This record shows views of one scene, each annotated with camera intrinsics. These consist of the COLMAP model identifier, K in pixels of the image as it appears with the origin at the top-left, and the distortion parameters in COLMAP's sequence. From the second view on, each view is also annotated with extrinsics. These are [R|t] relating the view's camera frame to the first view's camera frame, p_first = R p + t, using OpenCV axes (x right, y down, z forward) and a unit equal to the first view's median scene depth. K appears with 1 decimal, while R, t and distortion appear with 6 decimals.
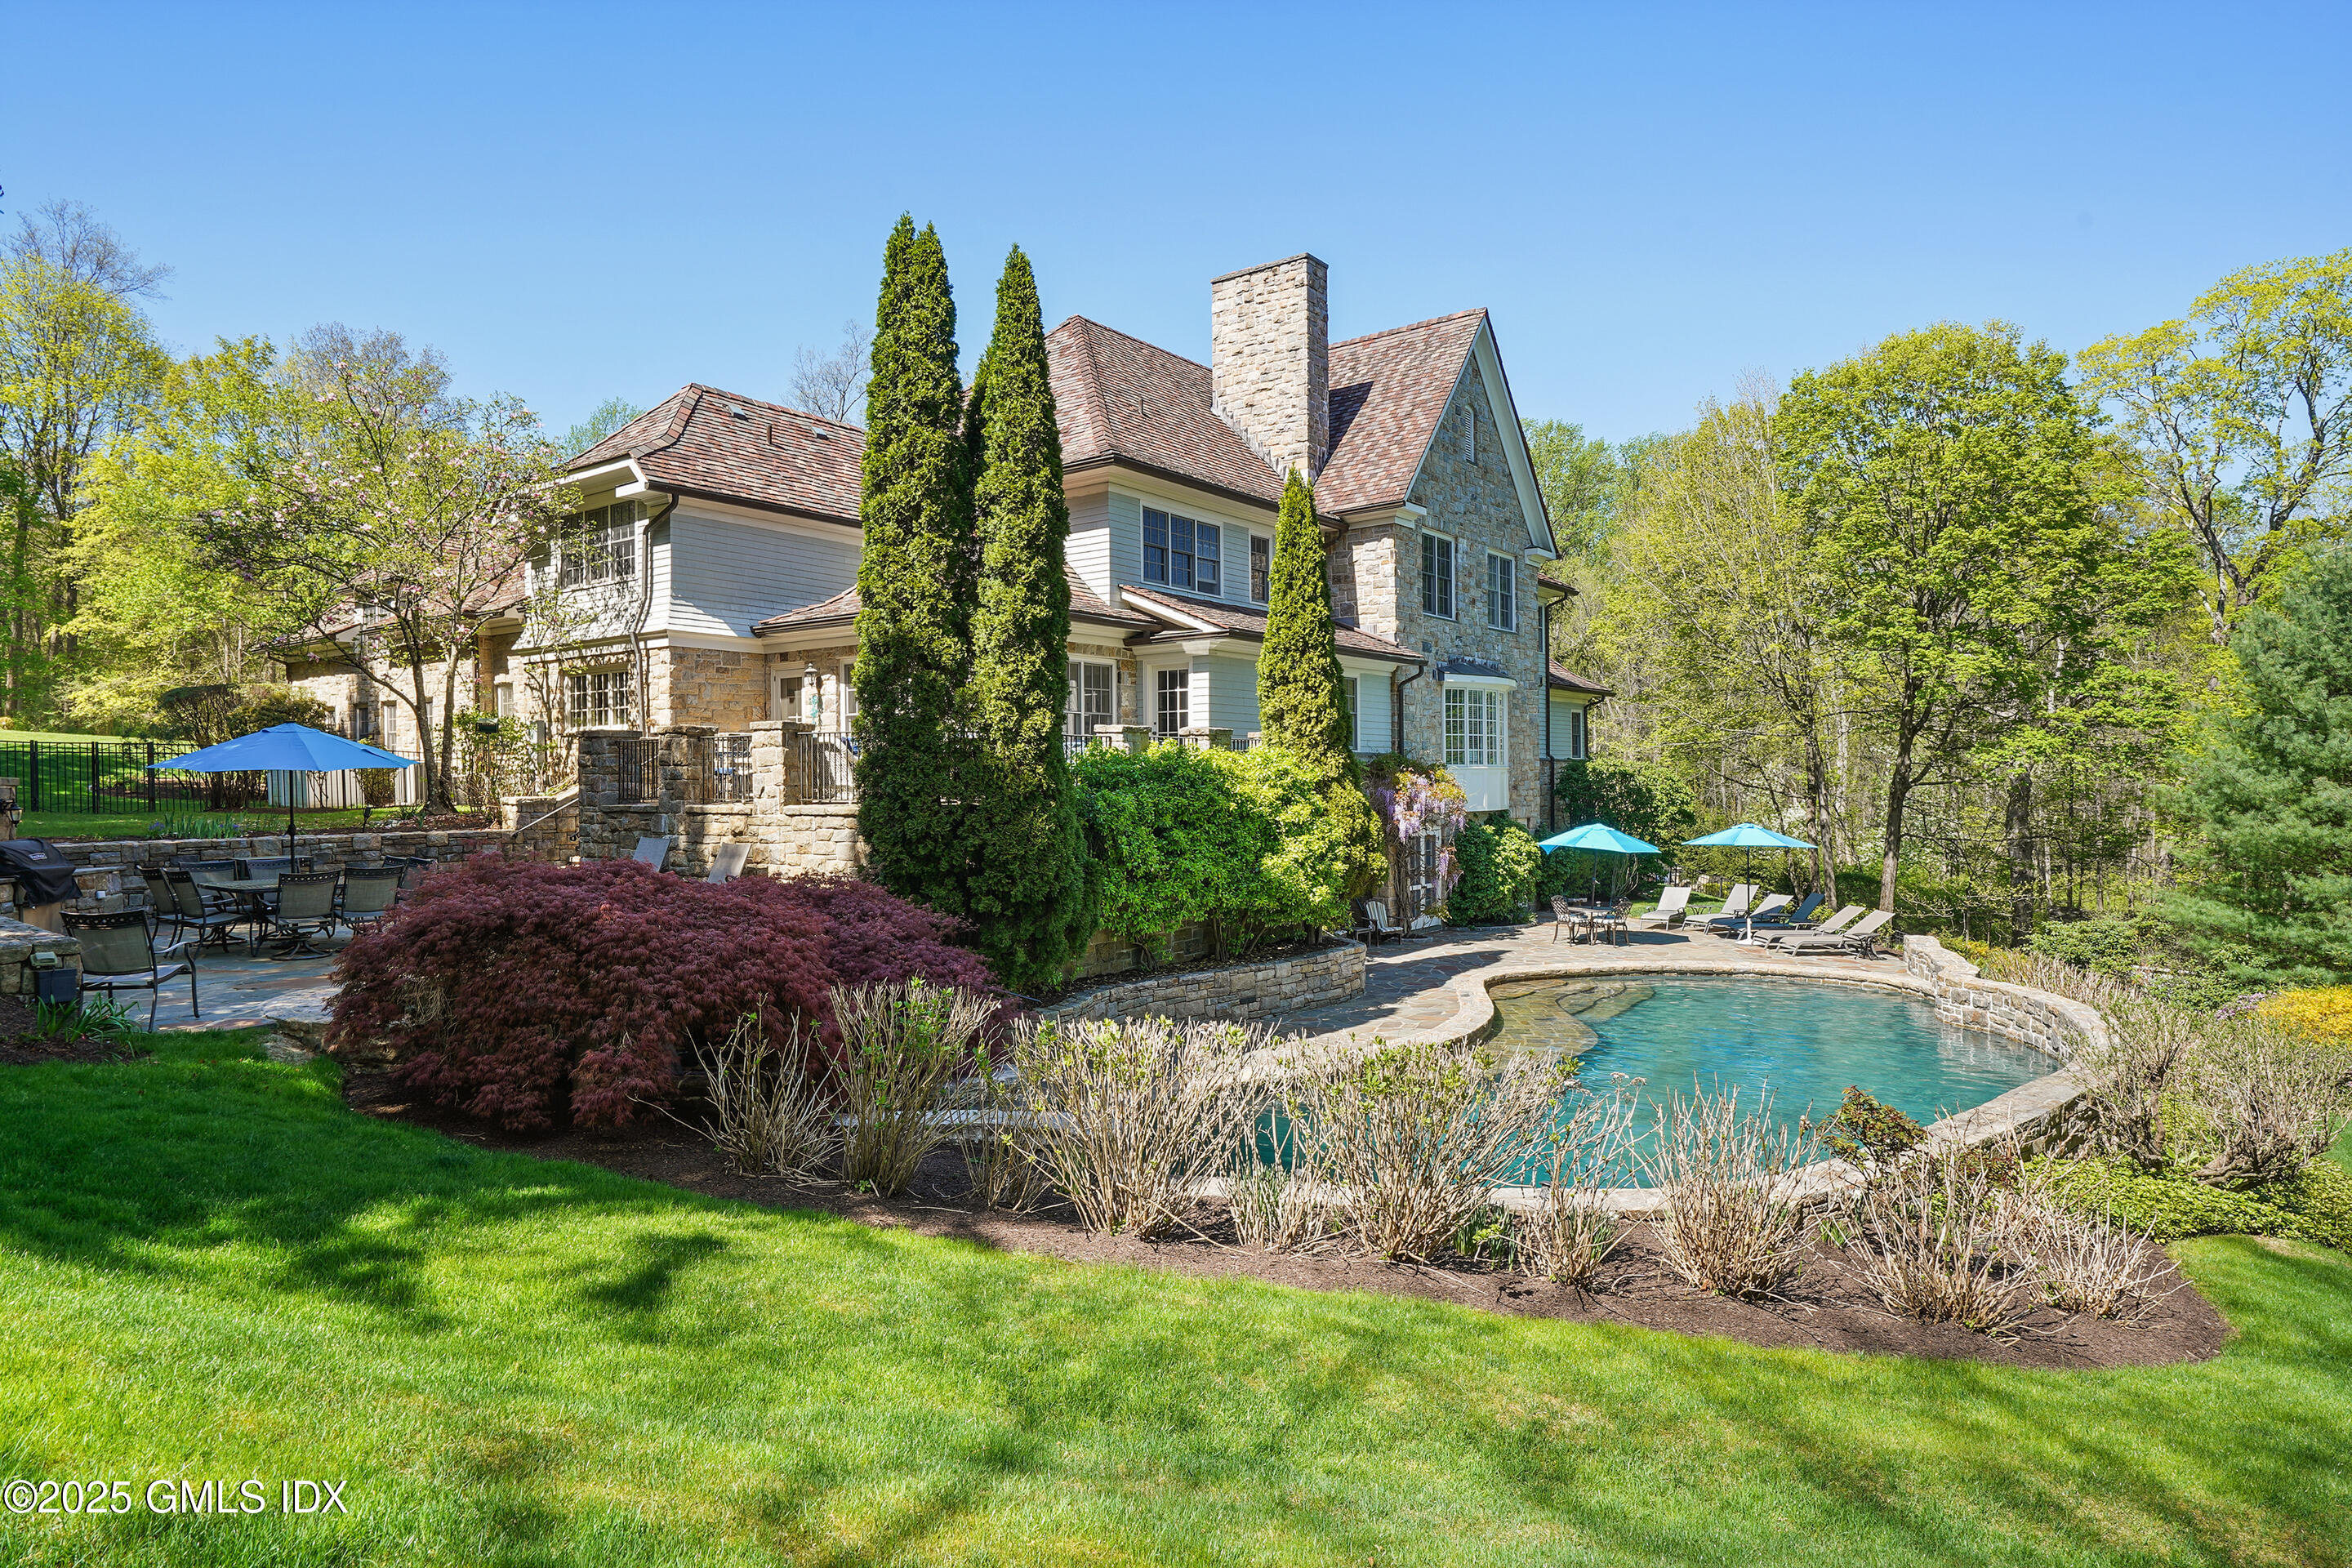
lens RADIAL K [[1330.9, 0, 1174.7], [0, 1330.9, 785.6], [0, 0, 1]] dist [0.005243, -0.001822]
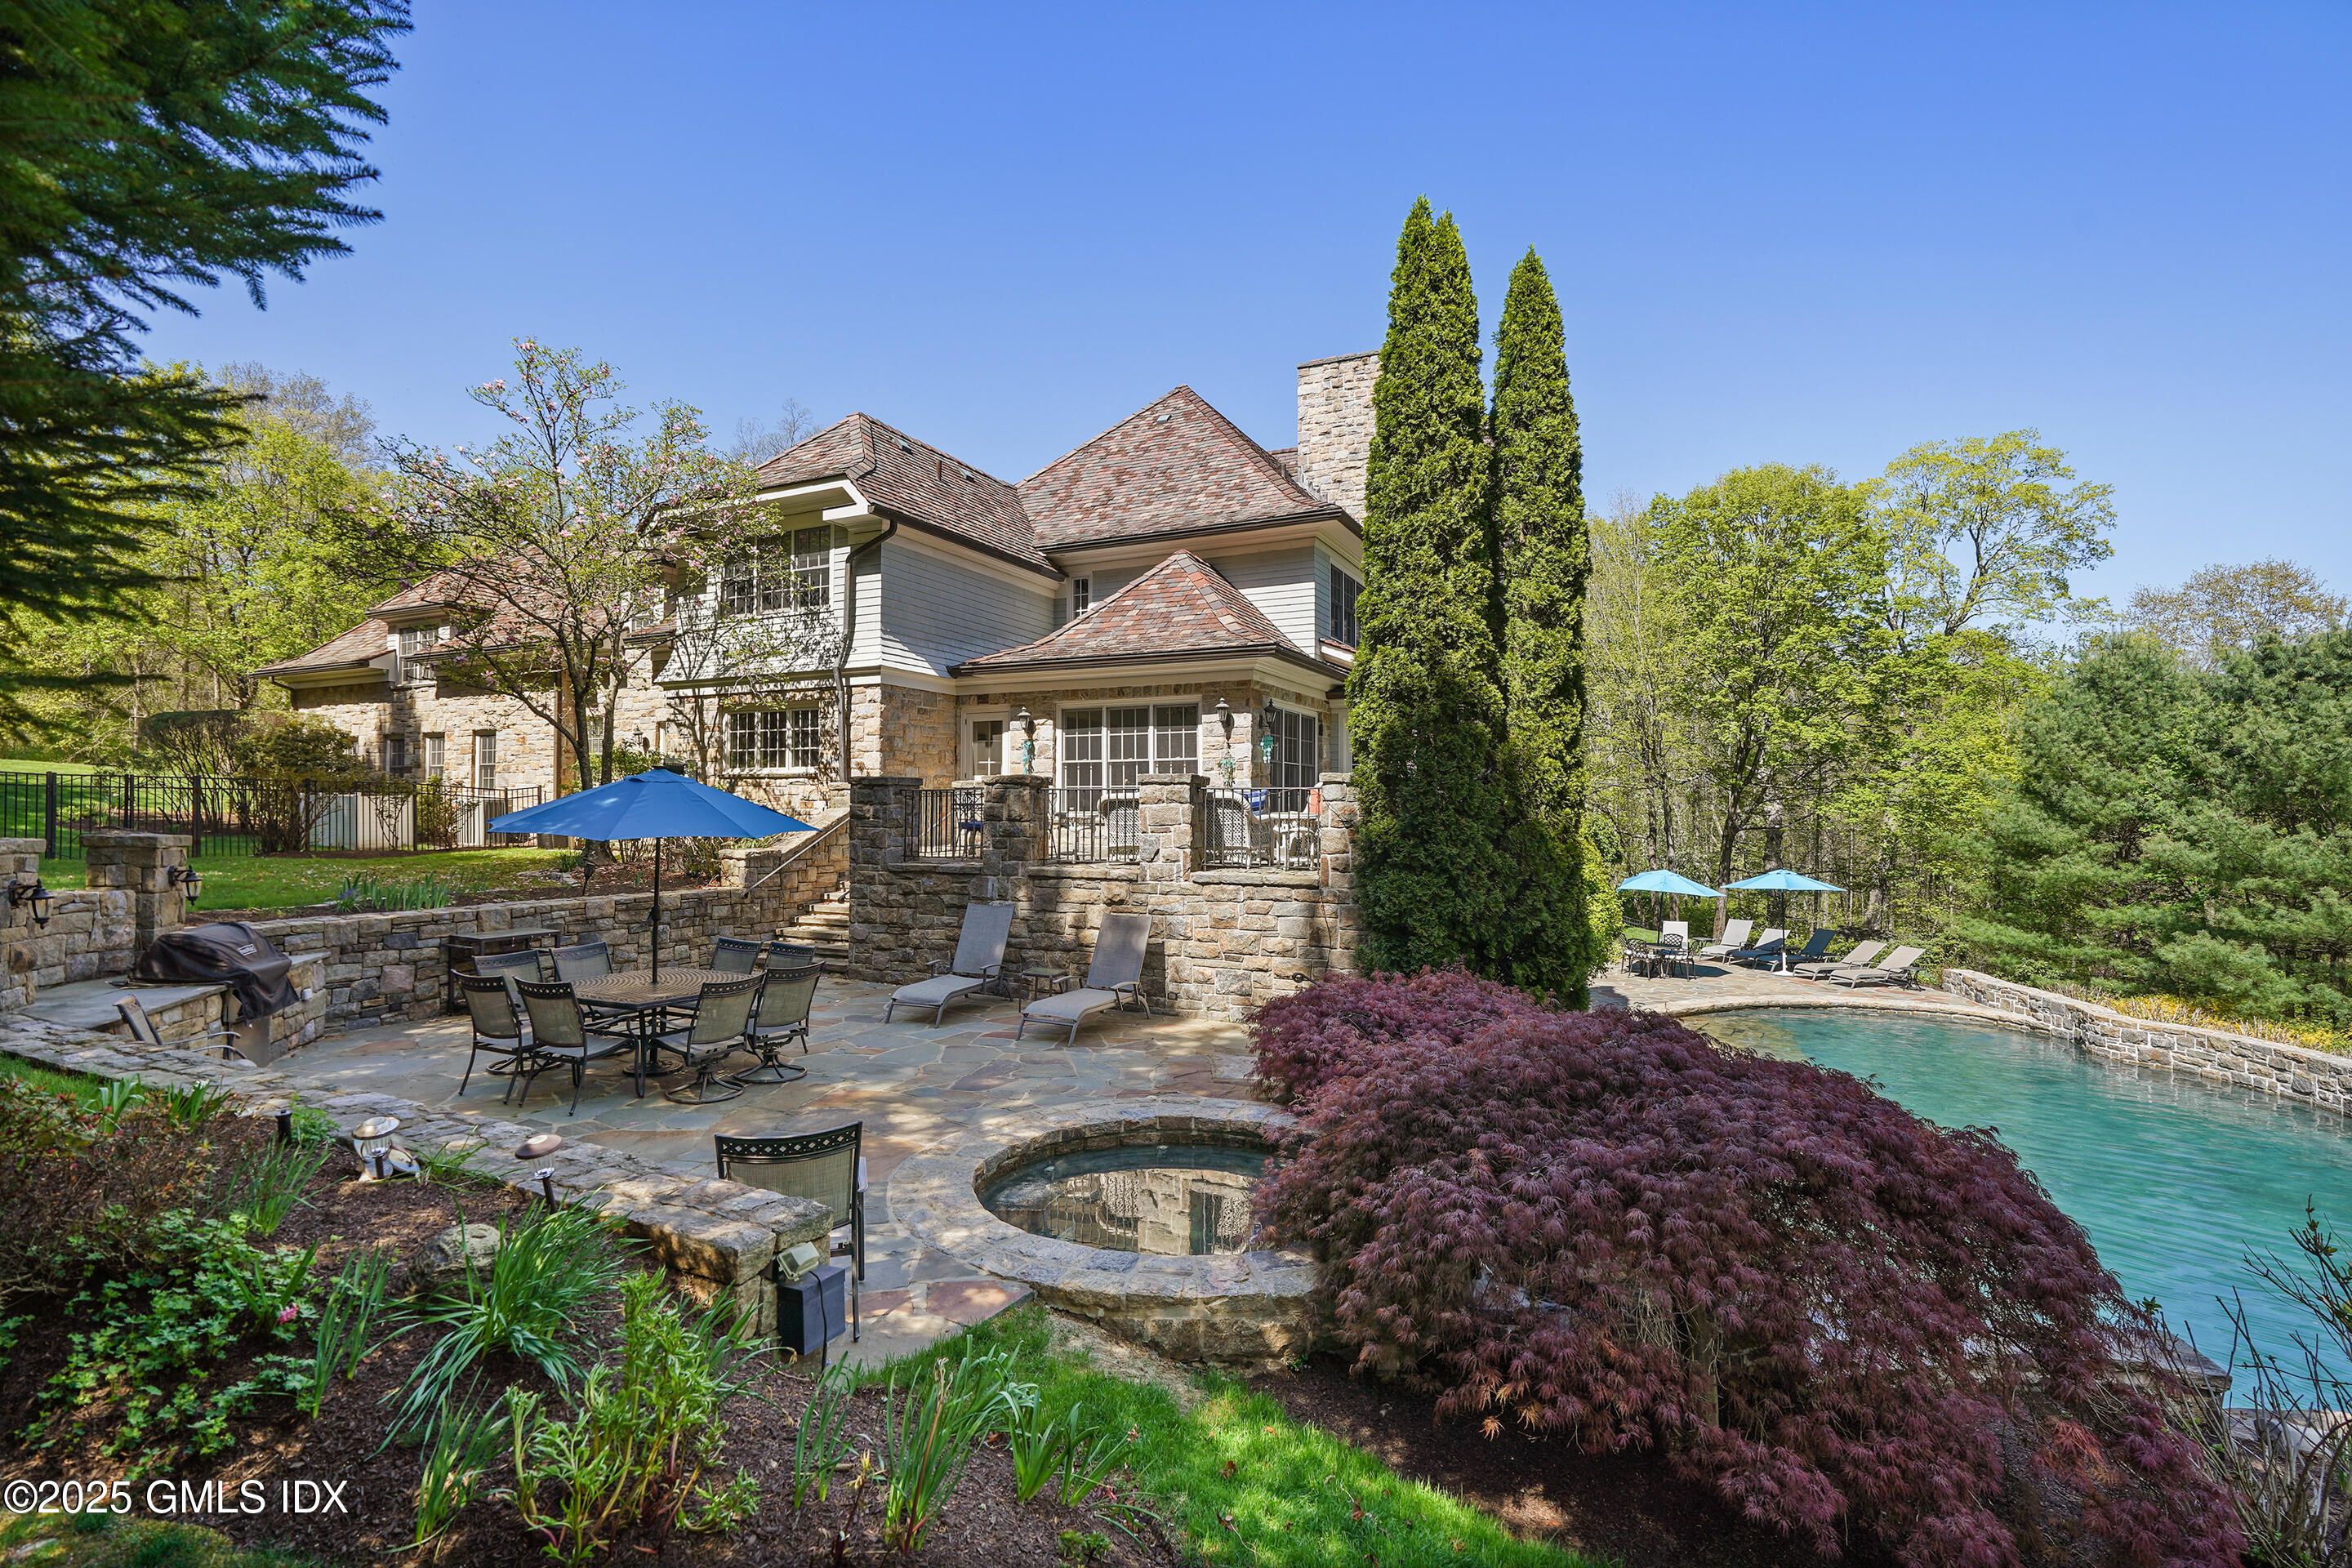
lens RADIAL K [[1076.1, 0, 1178.2], [0, 1076.1, 786.1], [0, 0, 1]] dist [0.001398, 0.000599]
pose [[0.981247, 0.015808, 0.192103, -0.309329], [-0.010705, 0.999562, -0.027573, -0.014936], [-0.192455, 0.025000, 0.980987, 0.221909]]
